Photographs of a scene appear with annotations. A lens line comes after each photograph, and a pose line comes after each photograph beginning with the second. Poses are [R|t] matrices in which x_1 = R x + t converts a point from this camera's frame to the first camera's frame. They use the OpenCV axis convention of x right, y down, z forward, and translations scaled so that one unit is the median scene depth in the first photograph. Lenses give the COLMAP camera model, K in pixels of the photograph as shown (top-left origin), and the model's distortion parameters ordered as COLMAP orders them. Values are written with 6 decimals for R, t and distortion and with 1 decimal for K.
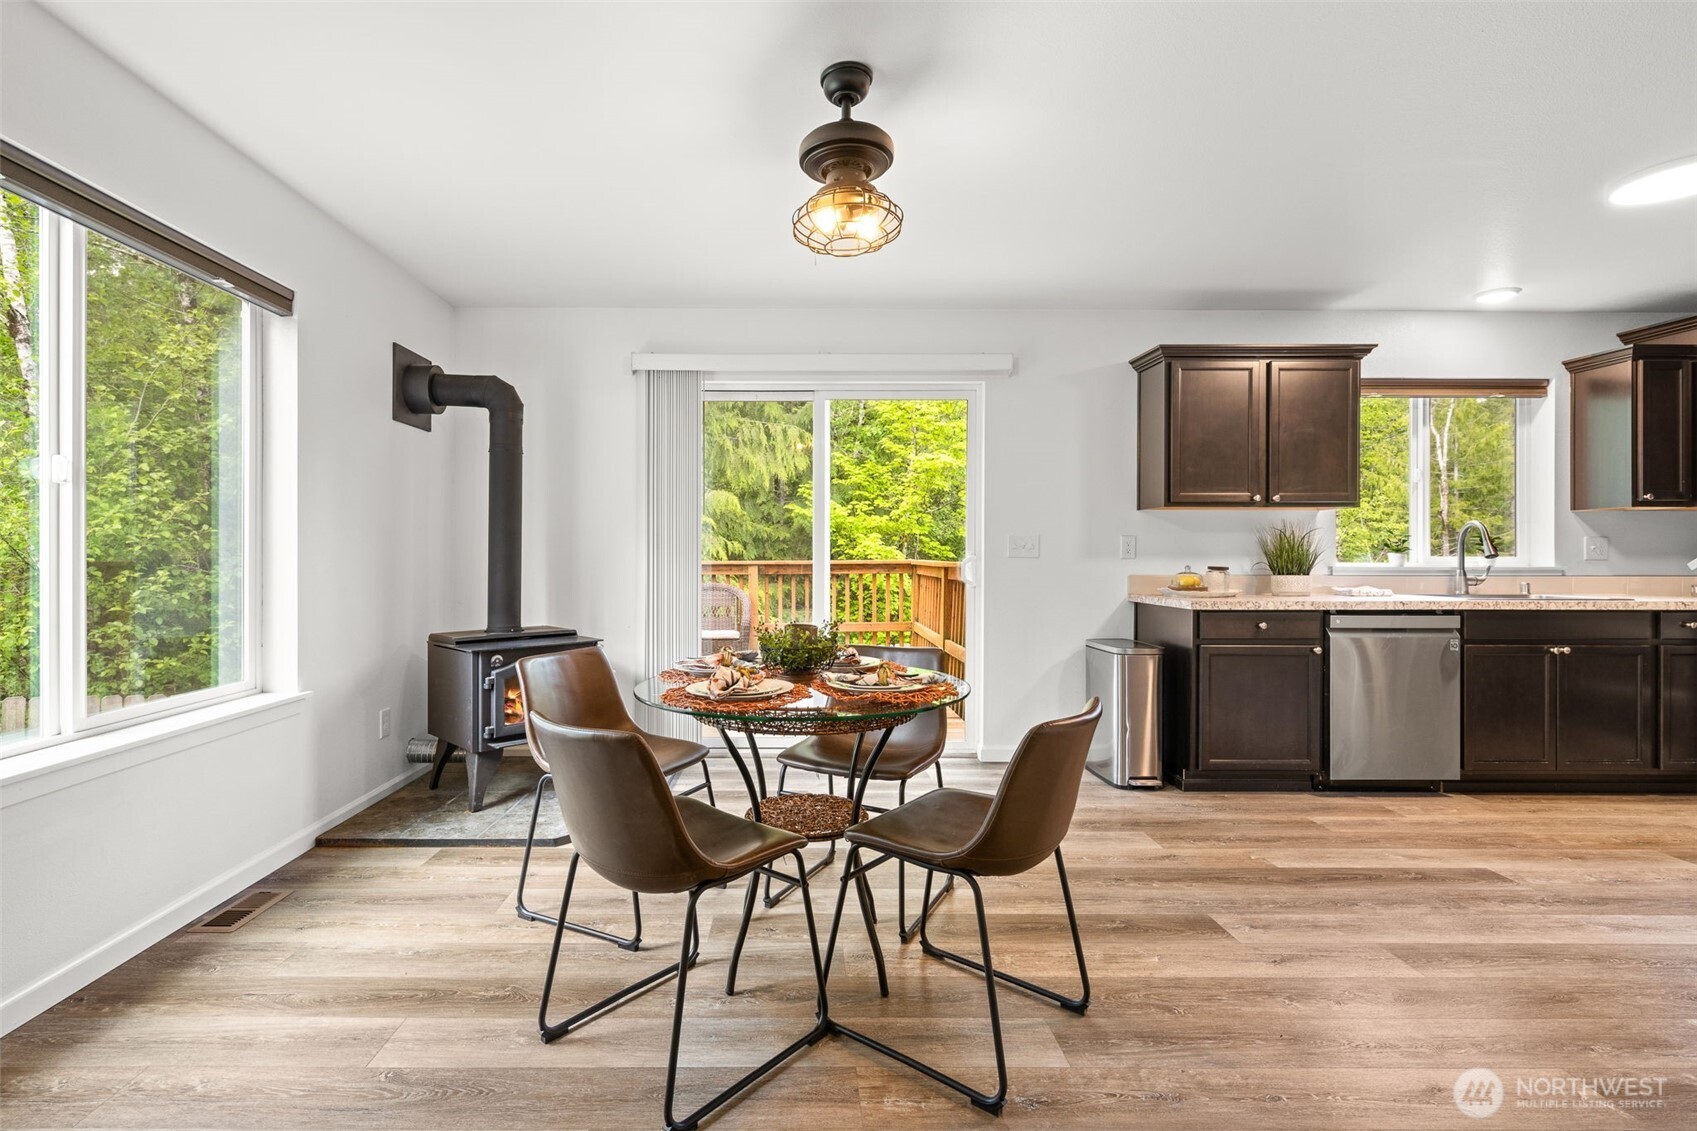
lens RADIAL K [[745.0, 0, 825.5], [0, 745.0, 545.8], [0, 0, 1]] dist [0.003295, 0.000391]
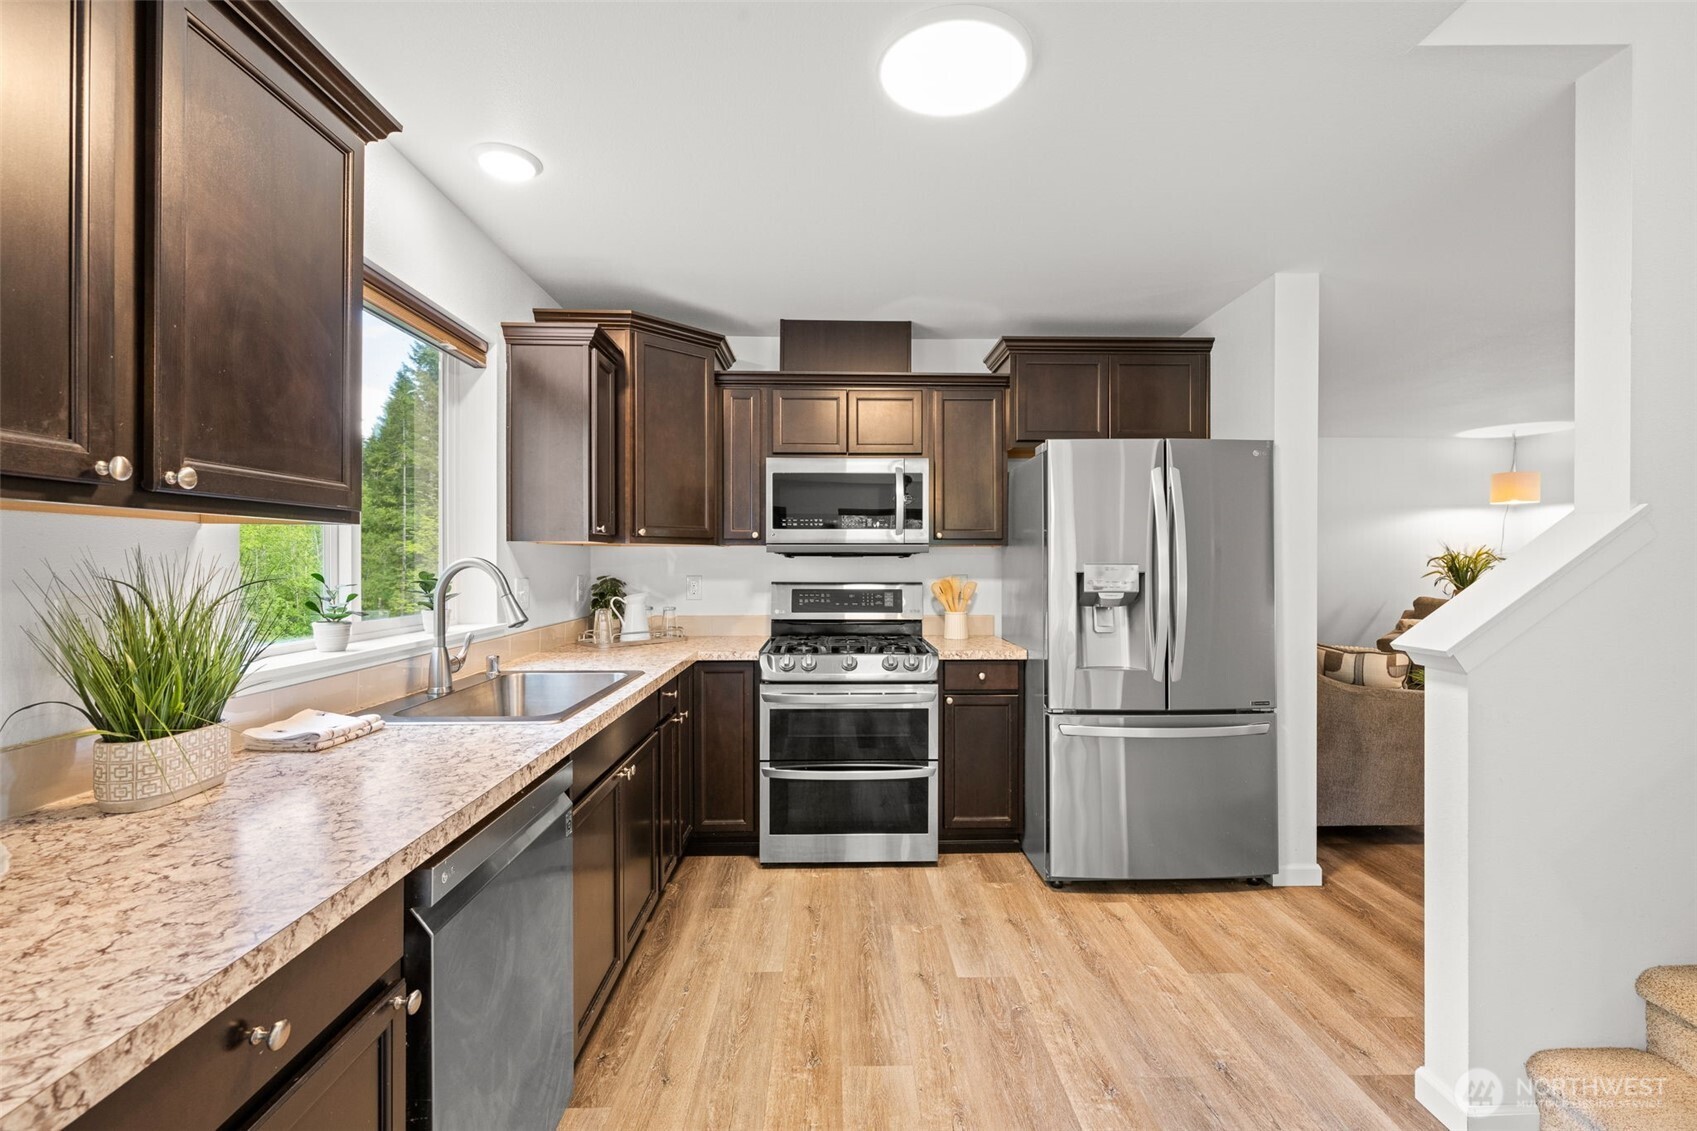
lens RADIAL K [[745.0, 0, 847.3], [0, 745.0, 564.1], [0, 0, 1]] dist [0.003295, 0.000391]
pose [[0.000120, -0.005806, 0.999983, 0.336825], [-0.017291, 0.999834, 0.005807, -0.038526], [-0.999850, -0.017291, 0.000020, 0.766455]]
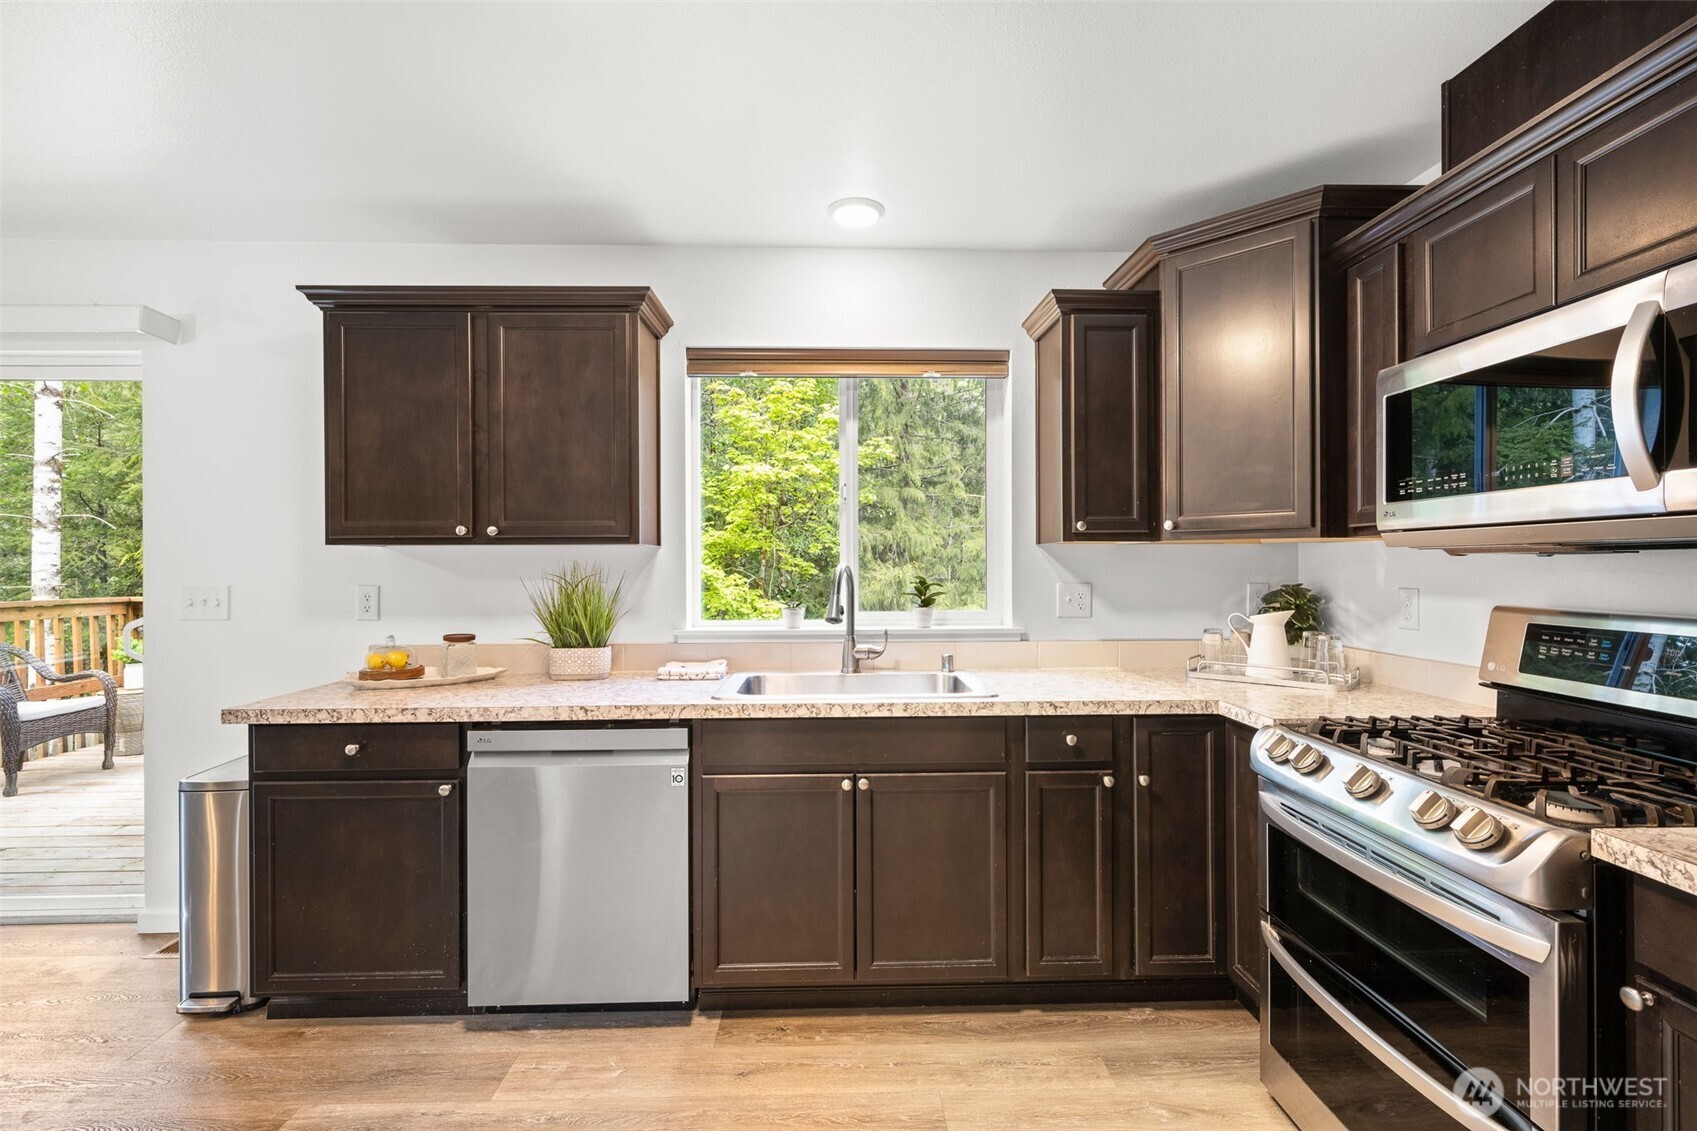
lens RADIAL K [[745.0, 0, 848.5], [0, 745.0, 565.7], [0, 0, 1]] dist [0.003295, 0.000391]
pose [[0.999781, -0.003830, 0.020554, 0.902739], [0.003600, 0.999930, 0.011227, -0.040939], [-0.020595, -0.011151, 0.999726, 0.371775]]
